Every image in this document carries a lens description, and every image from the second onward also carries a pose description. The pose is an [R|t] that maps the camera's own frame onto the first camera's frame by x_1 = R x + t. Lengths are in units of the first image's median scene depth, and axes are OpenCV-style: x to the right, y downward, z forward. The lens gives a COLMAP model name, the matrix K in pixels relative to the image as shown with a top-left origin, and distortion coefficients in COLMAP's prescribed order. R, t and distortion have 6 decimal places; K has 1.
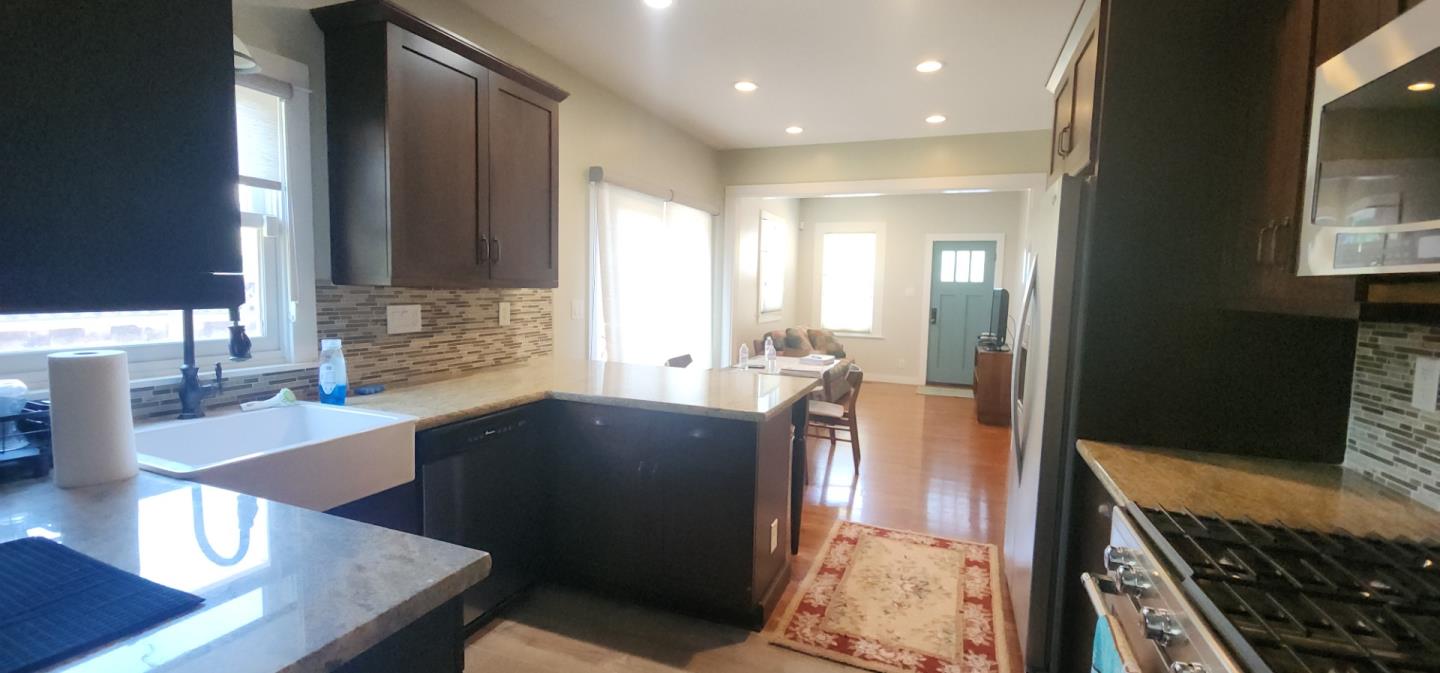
lens RADIAL K [[599.8, 0, 709.0], [0, 599.8, 335.9], [0, 0, 1]] dist [0.007267, -0.002193]
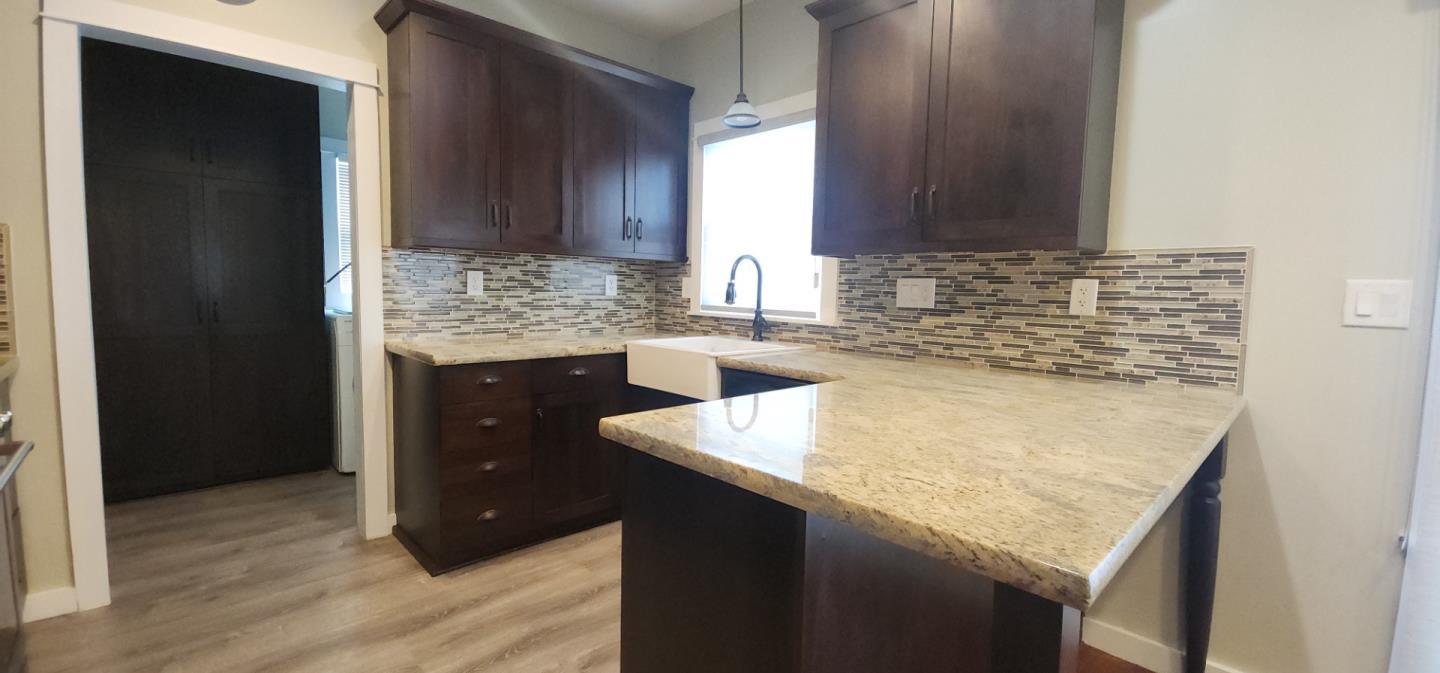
lens RADIAL K [[599.8, 0, 723.2], [0, 599.8, 333.9], [0, 0, 1]] dist [0.007267, -0.002193]
pose [[-0.400410, 0.037376, -0.915574, 0.459059], [-0.111552, 0.989748, 0.089189, -0.014202], [0.909521, 0.137846, -0.392135, 1.043097]]
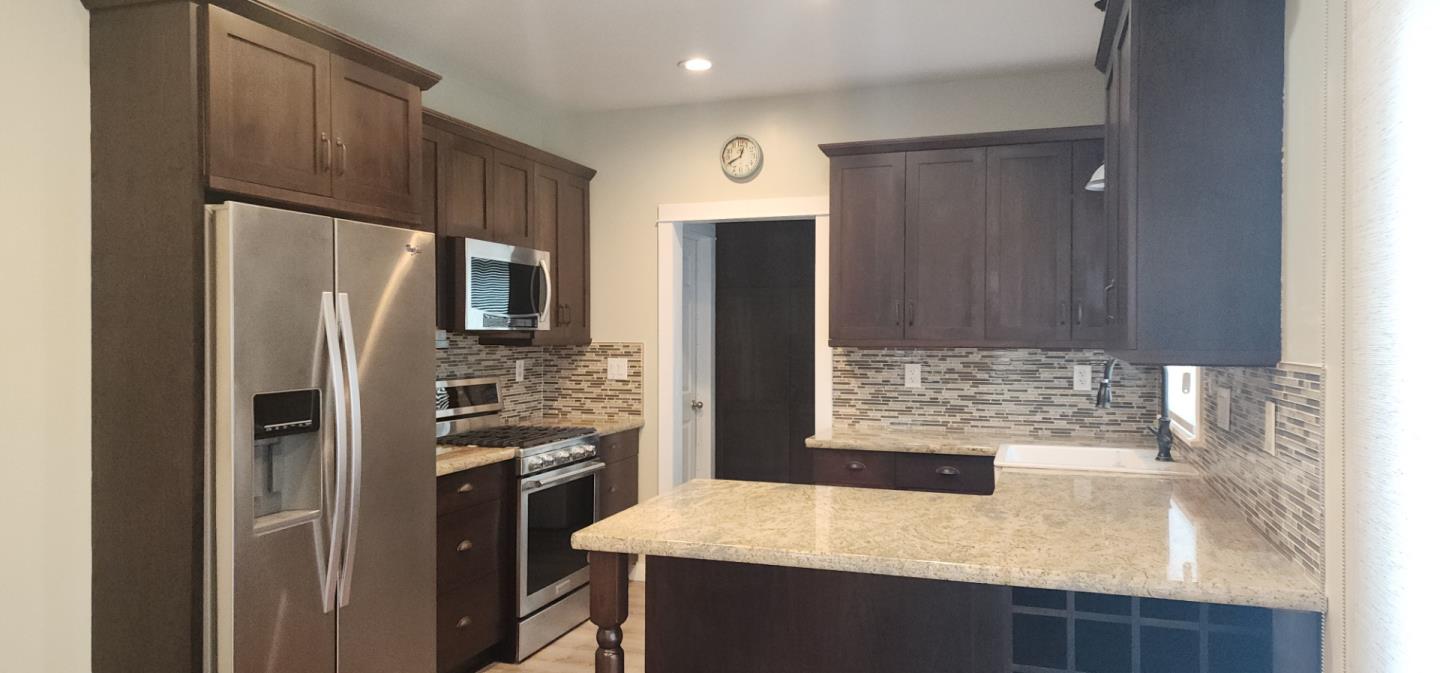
lens RADIAL K [[974.6, 0, 712.0], [0, 974.6, 332.6], [0, 0, 1]] dist [0.071328, -0.048820]
pose [[-0.997159, -0.026155, -0.070636, 0.143598], [-0.032558, 0.995311, 0.091087, -0.189809], [0.067922, 0.093128, -0.993335, 1.962521]]
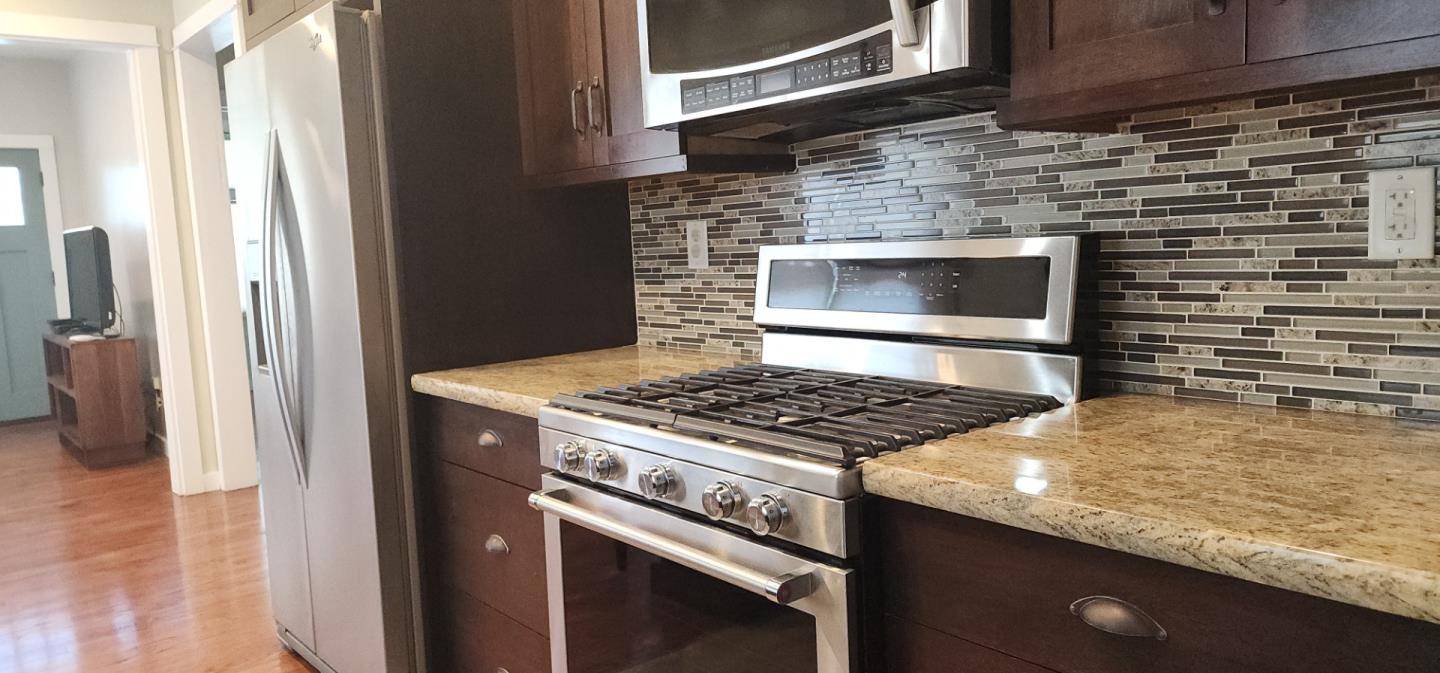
lens RADIAL K [[974.6, 0, 724.6], [0, 974.6, 341.8], [0, 0, 1]] dist [0.071328, -0.048820]
pose [[0.450226, -0.134172, 0.882777, -0.181670], [0.129481, 0.988007, 0.084129, 0.054743], [-0.883477, 0.076426, 0.462199, 0.075121]]
